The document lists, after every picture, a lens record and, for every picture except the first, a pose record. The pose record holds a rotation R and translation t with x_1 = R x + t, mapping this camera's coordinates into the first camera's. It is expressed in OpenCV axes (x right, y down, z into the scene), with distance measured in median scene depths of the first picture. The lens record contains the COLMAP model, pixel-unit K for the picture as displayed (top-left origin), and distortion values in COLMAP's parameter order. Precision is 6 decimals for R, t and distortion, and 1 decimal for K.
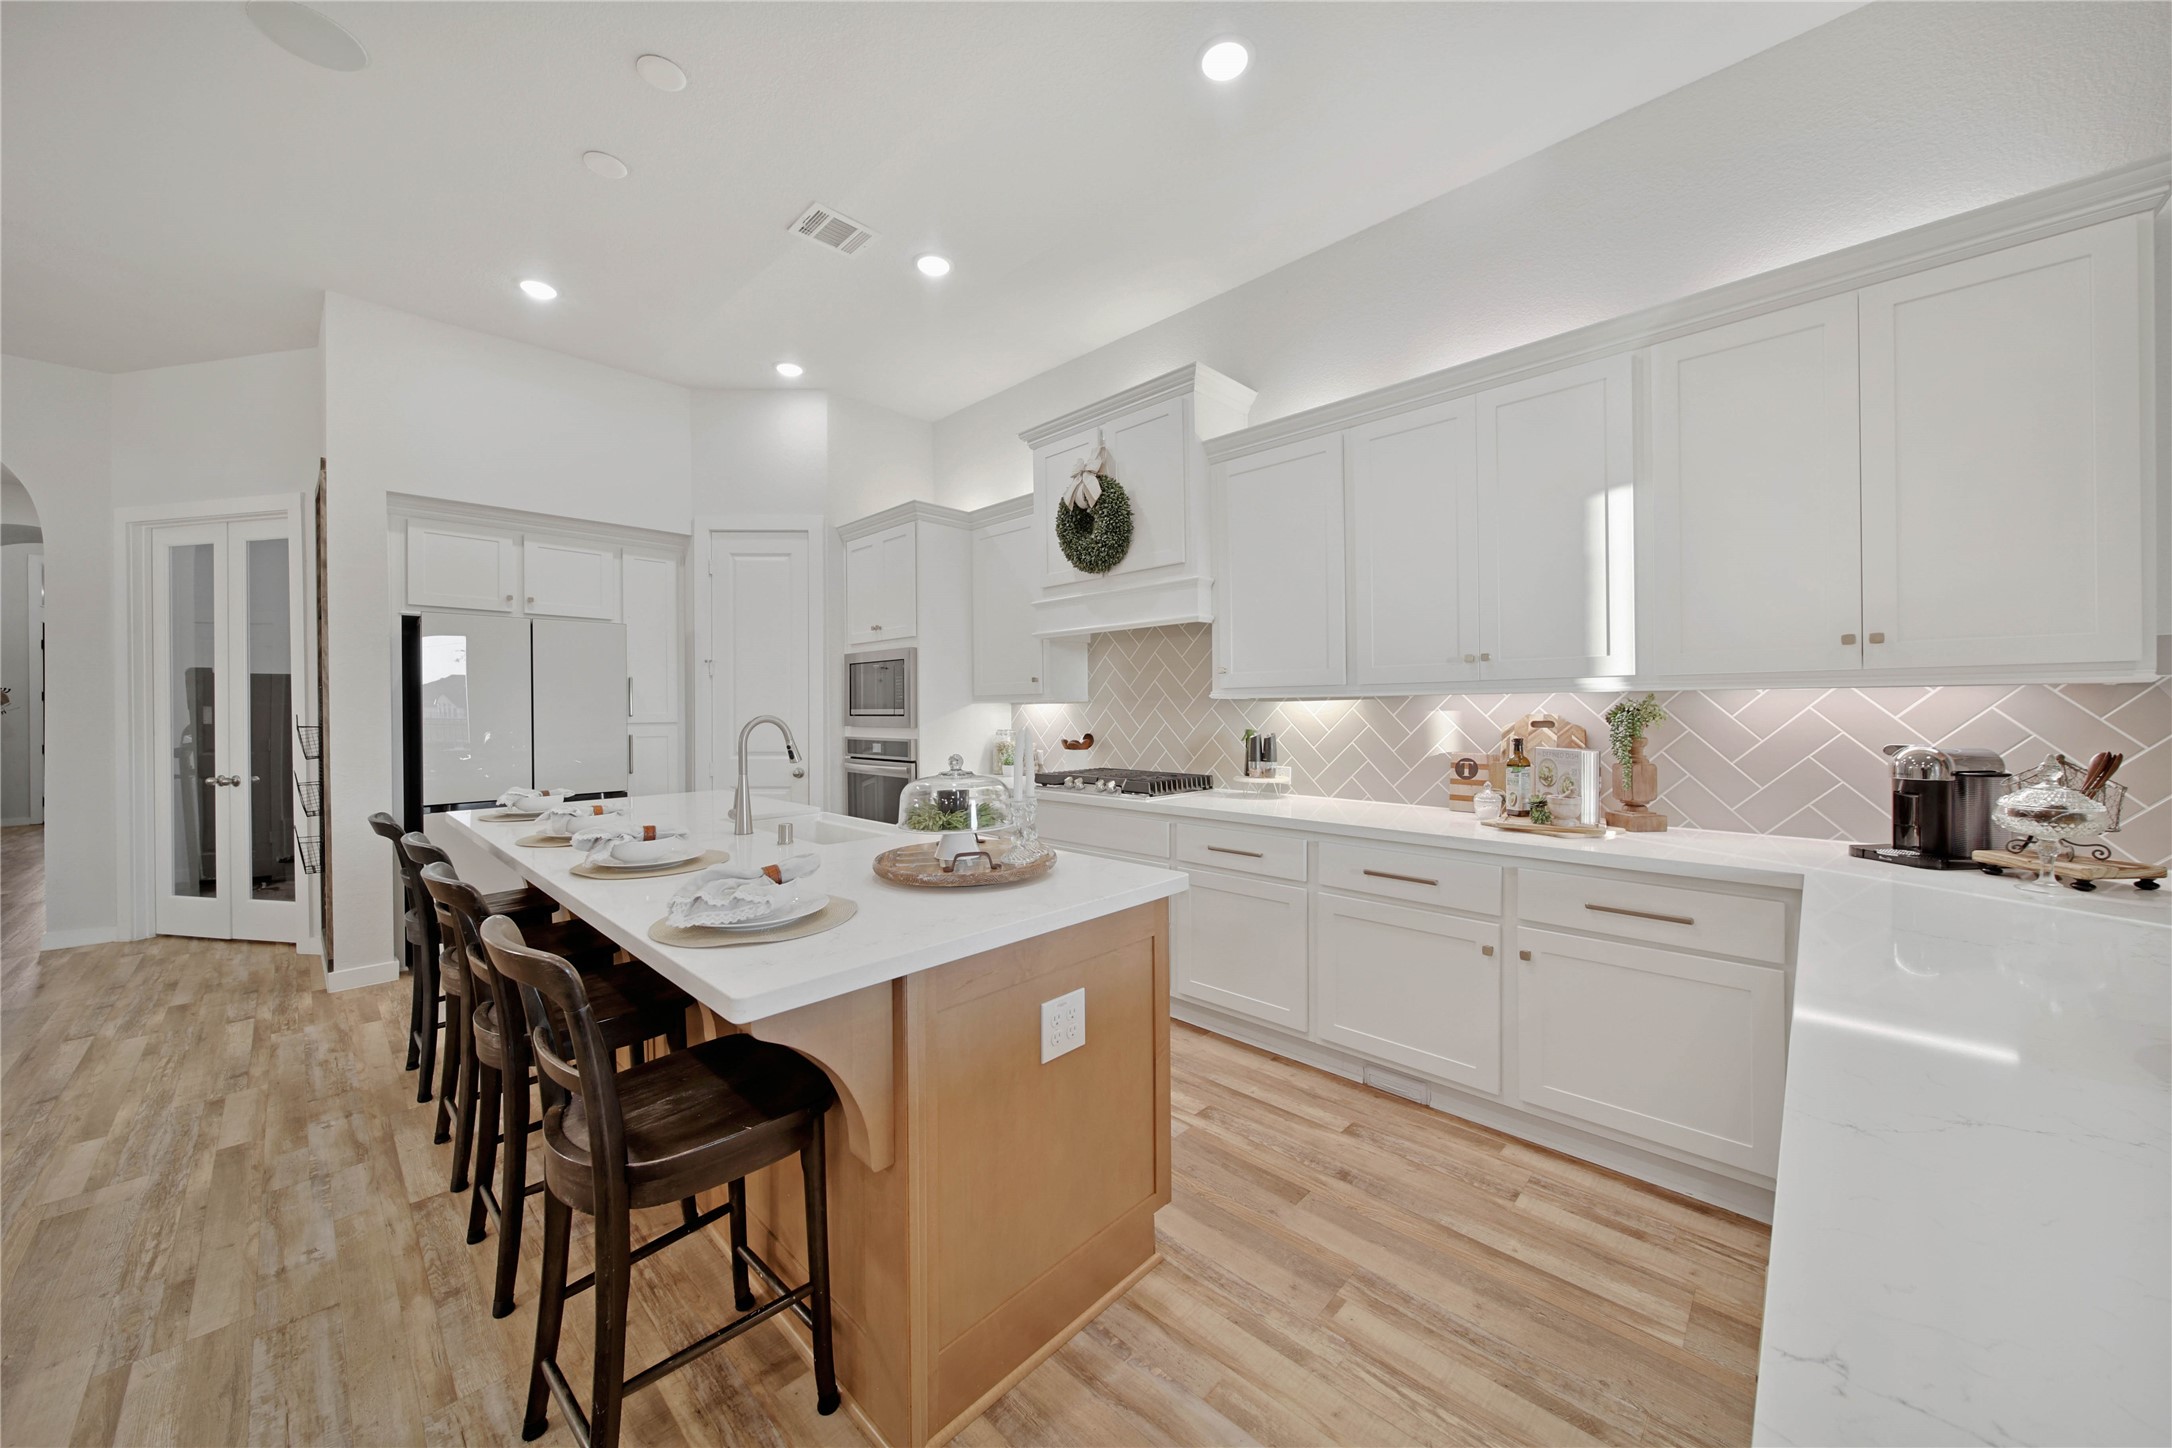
lens RADIAL K [[766.7, 0, 1094.0], [0, 766.7, 713.0], [0, 0, 1]] dist [0.001930, -0.001409]
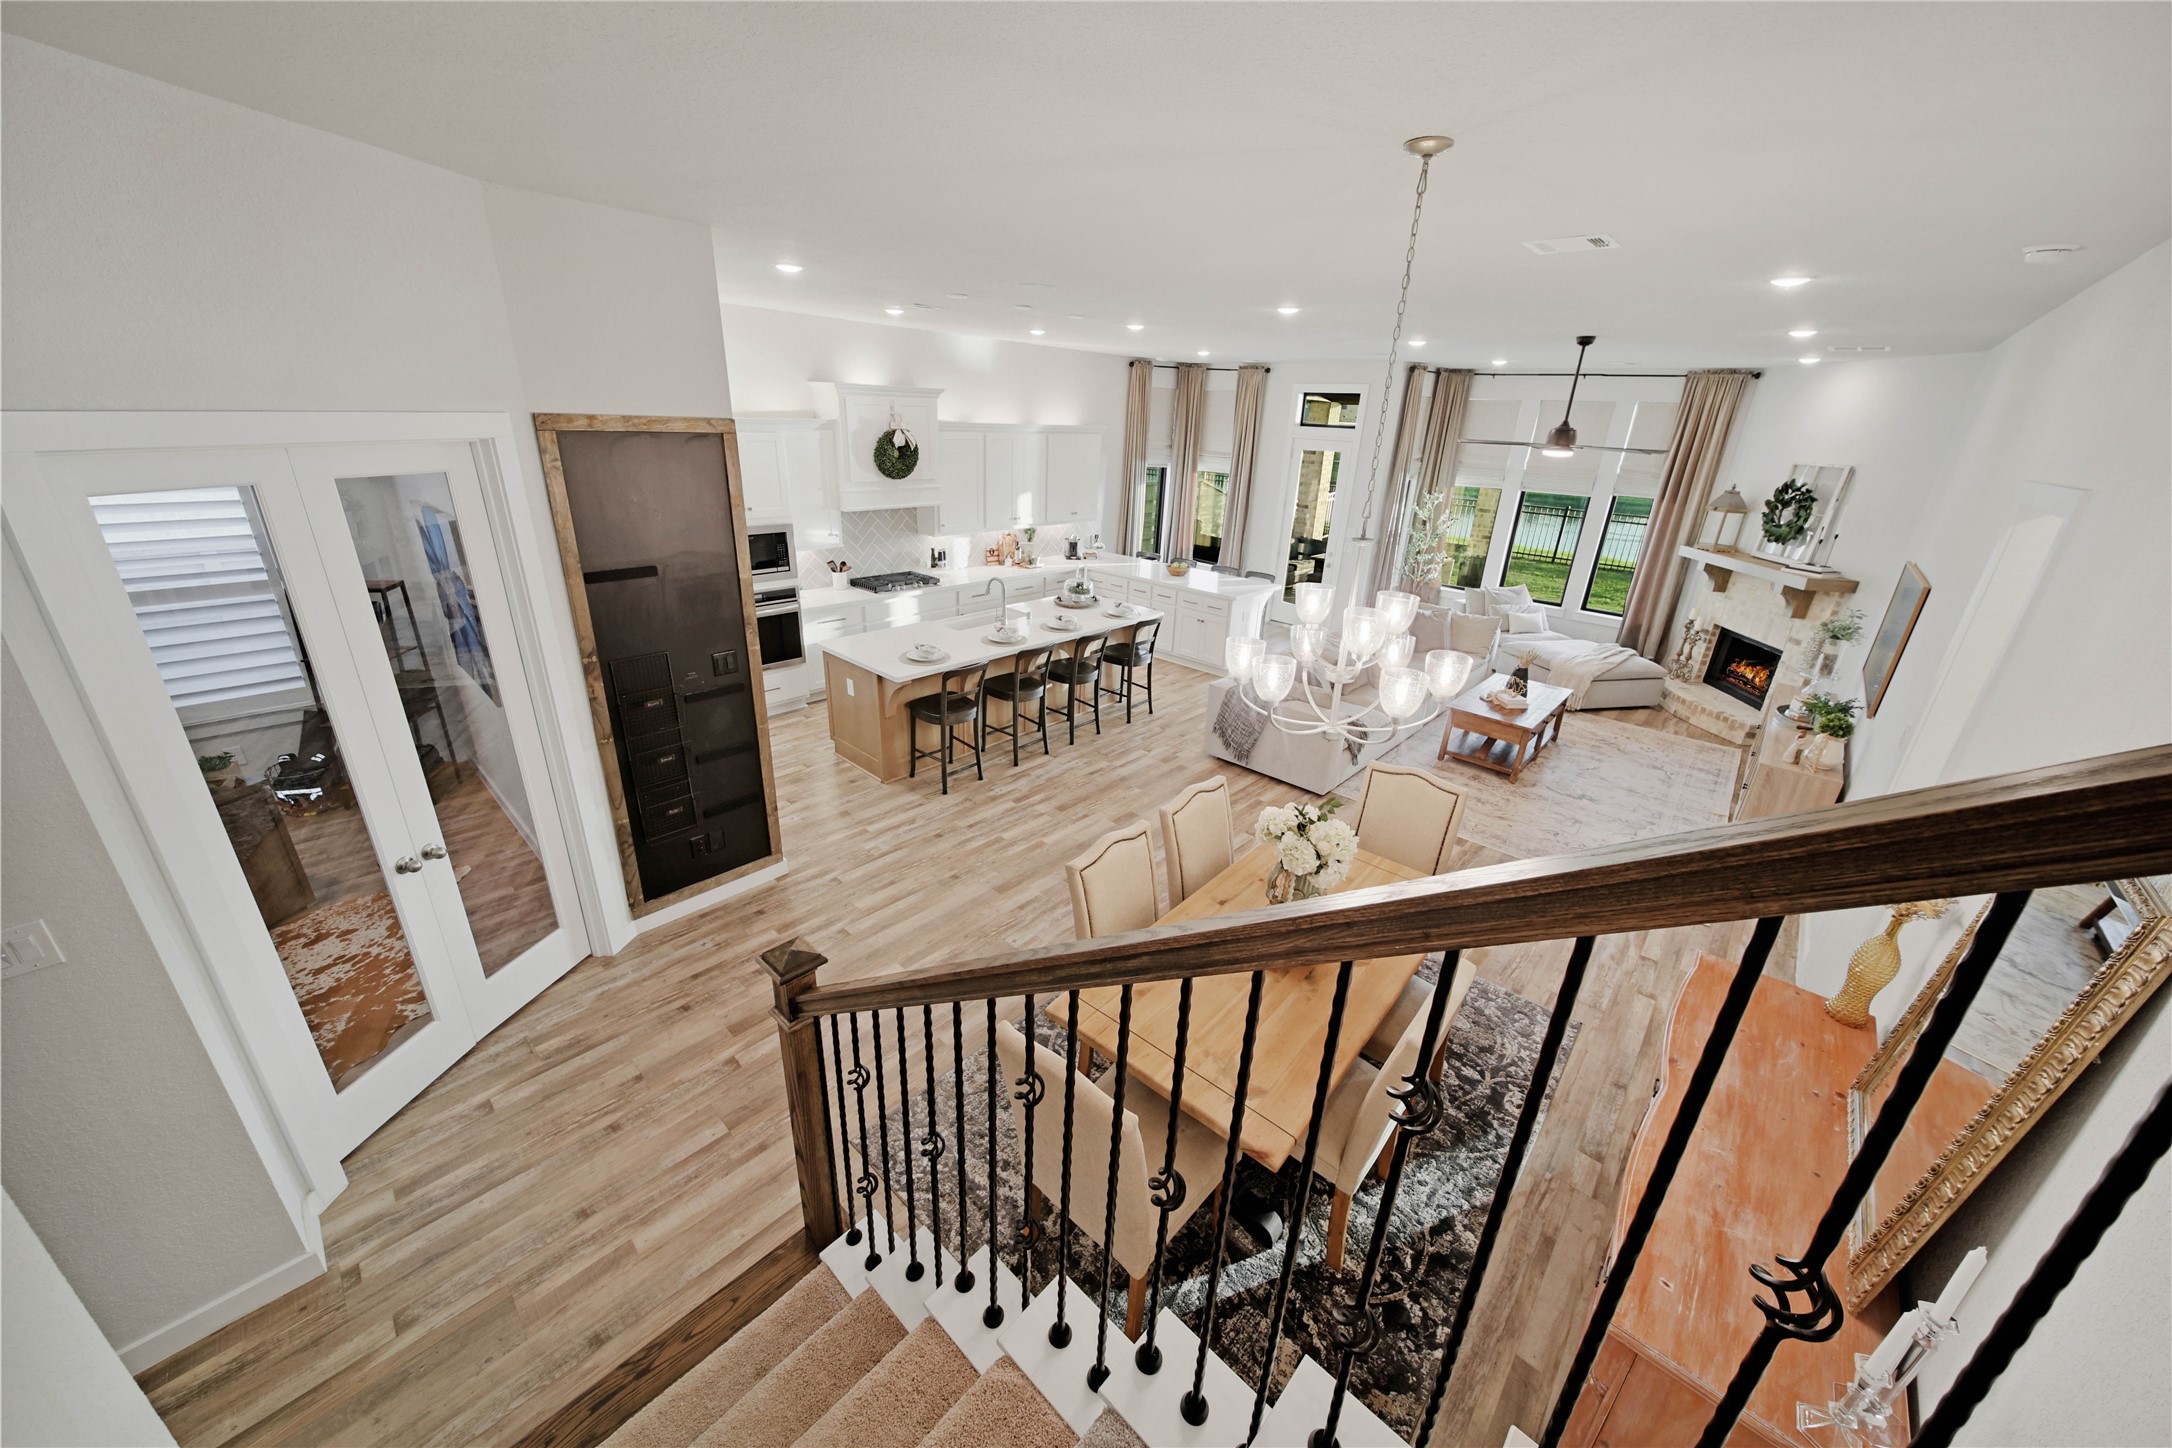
lens RADIAL K [[766.7, 0, 1091.1], [0, 766.7, 708.0], [0, 0, 1]] dist [0.001930, -0.001409]
pose [[-0.012699, -0.353661, 0.935287, -2.053098], [-0.033200, 0.934996, 0.353100, -0.345859], [-0.999368, -0.026567, -0.023615, 0.526345]]
